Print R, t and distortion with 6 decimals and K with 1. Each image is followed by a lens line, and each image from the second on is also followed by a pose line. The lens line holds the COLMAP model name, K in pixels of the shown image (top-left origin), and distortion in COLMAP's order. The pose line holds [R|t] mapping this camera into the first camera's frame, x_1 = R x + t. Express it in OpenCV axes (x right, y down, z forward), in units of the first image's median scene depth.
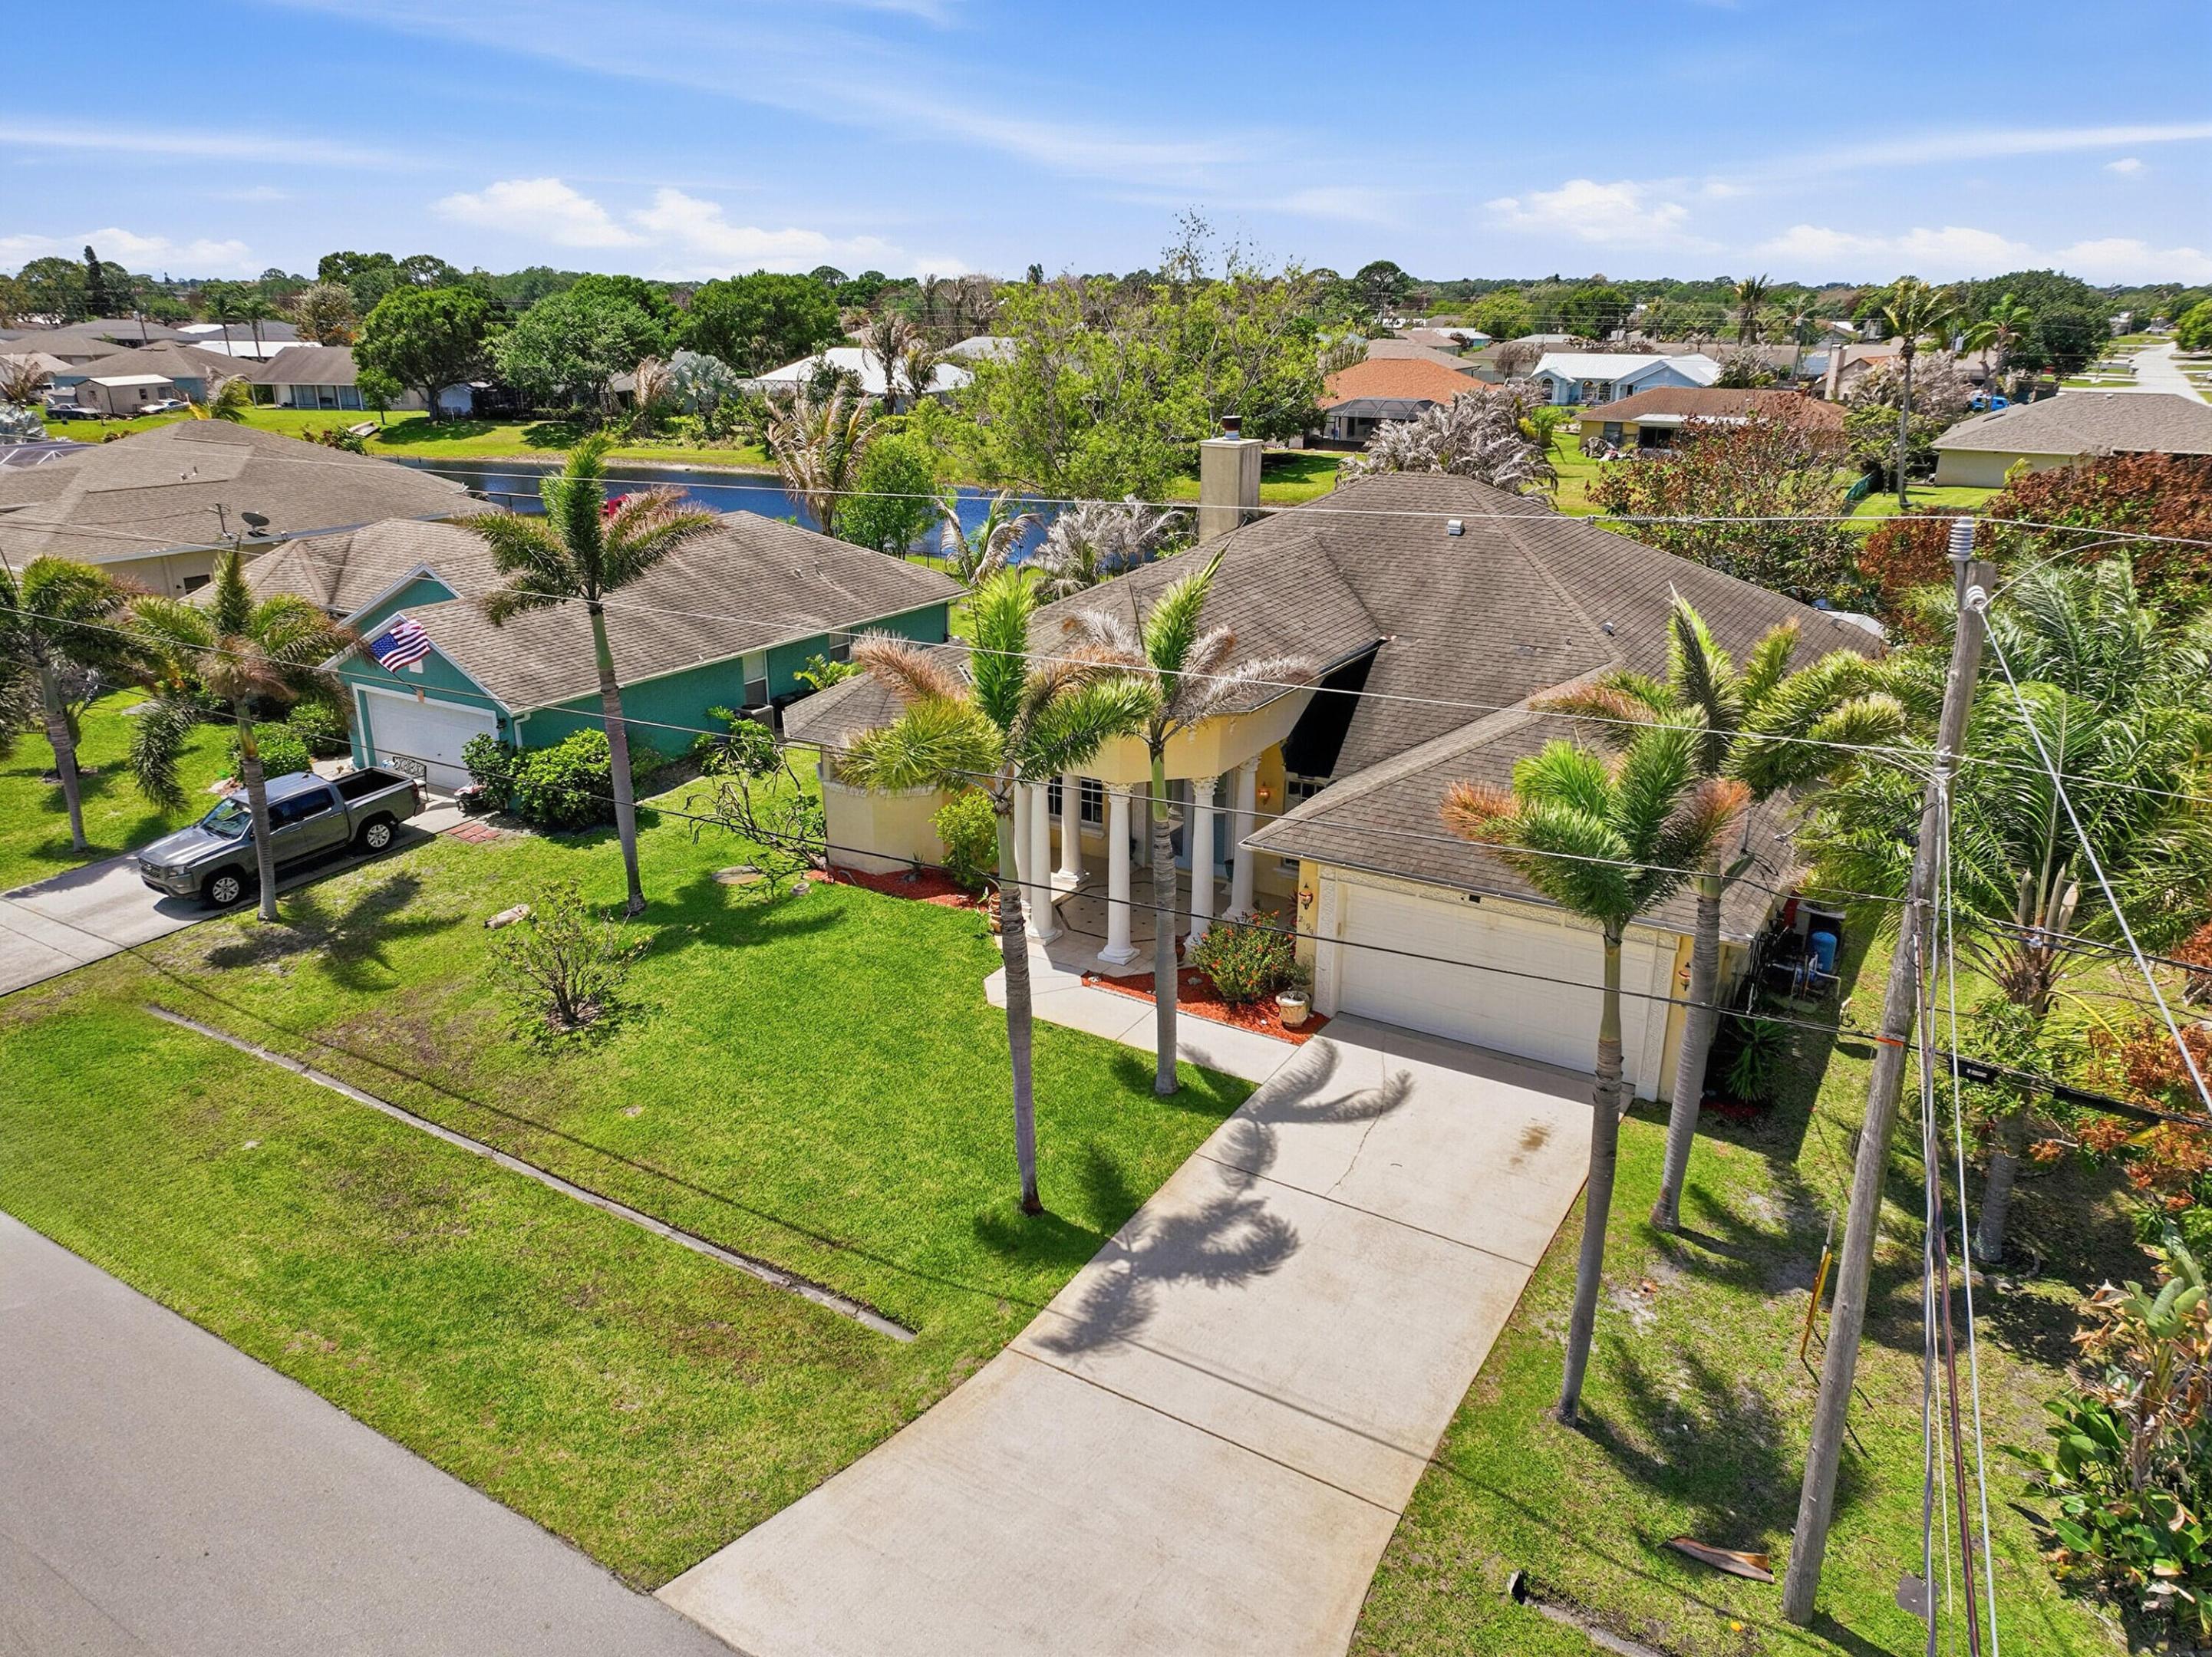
lens RADIAL K [[1571.2, 0, 1096.5], [0, 1571.2, 819.4], [0, 0, 1]] dist [0.009109, 0.004056]
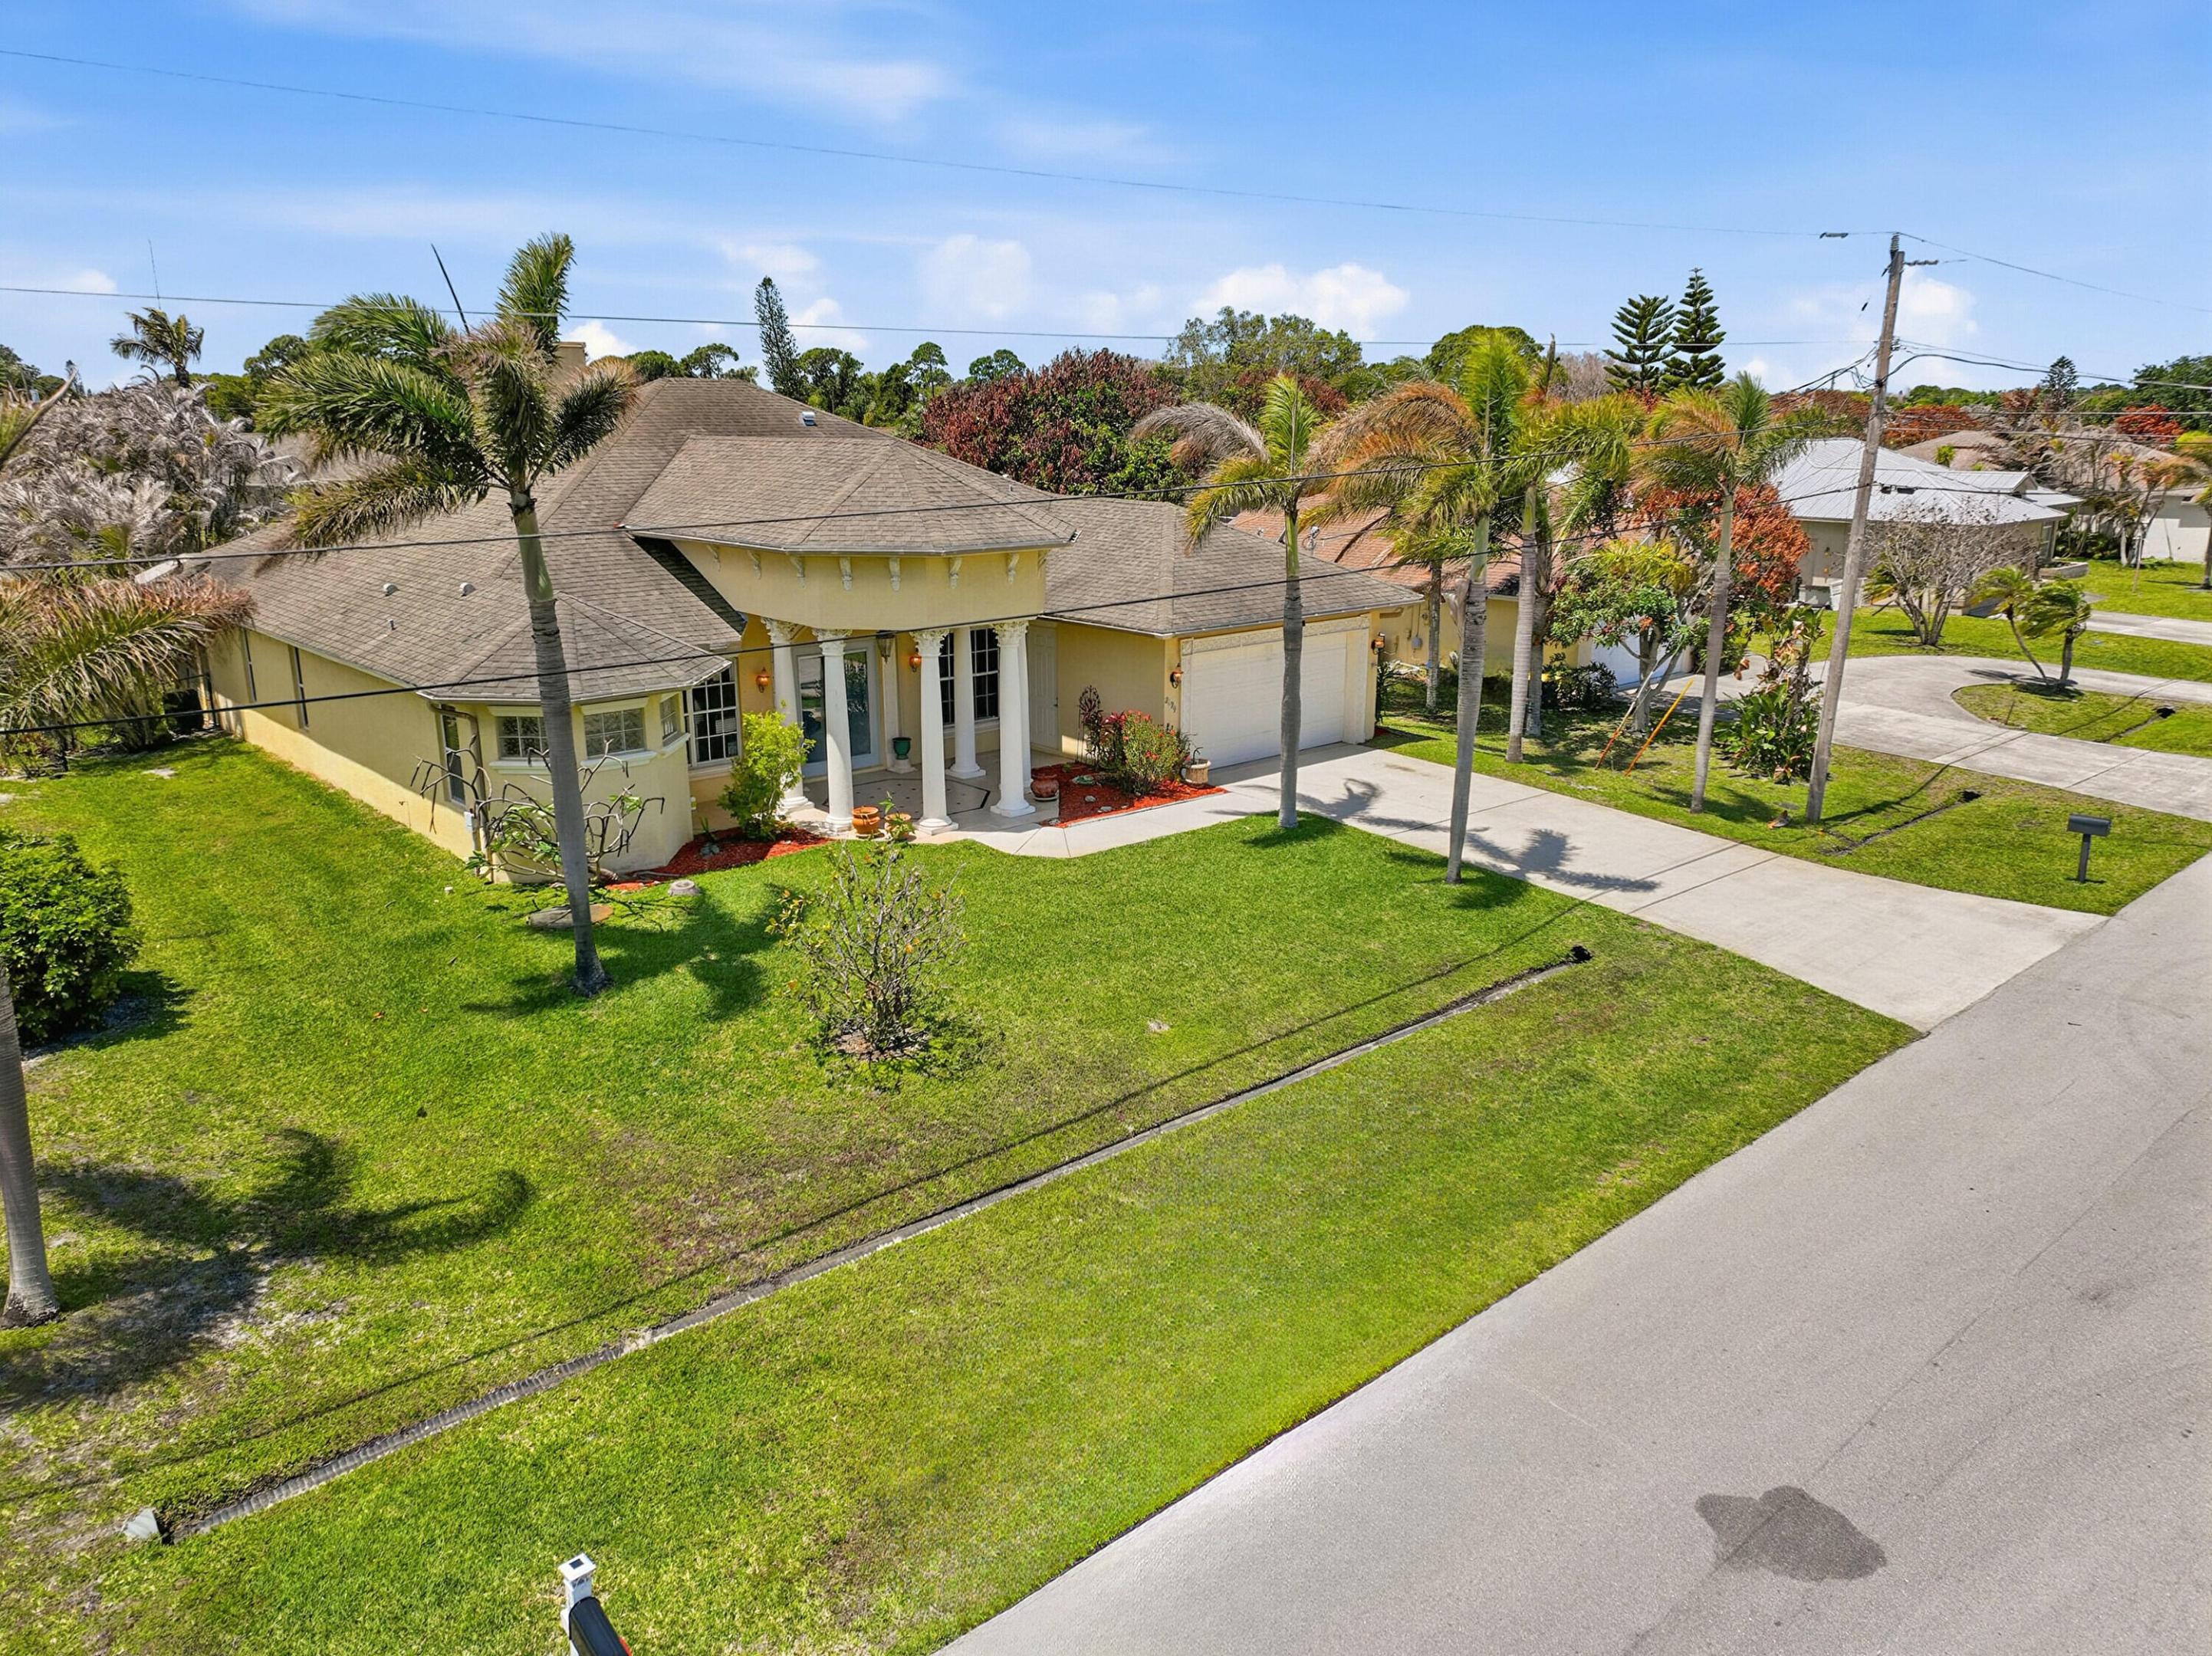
lens RADIAL K [[1571.3, 0, 1096.5], [0, 1571.3, 818.9], [0, 0, 1]] dist [0.009109, 0.004056]
pose [[0.277454, -0.242431, 0.929649, -0.928319], [0.311355, 0.938105, 0.151712, -0.043480], [-0.908888, 0.247358, 0.335763, 0.654073]]
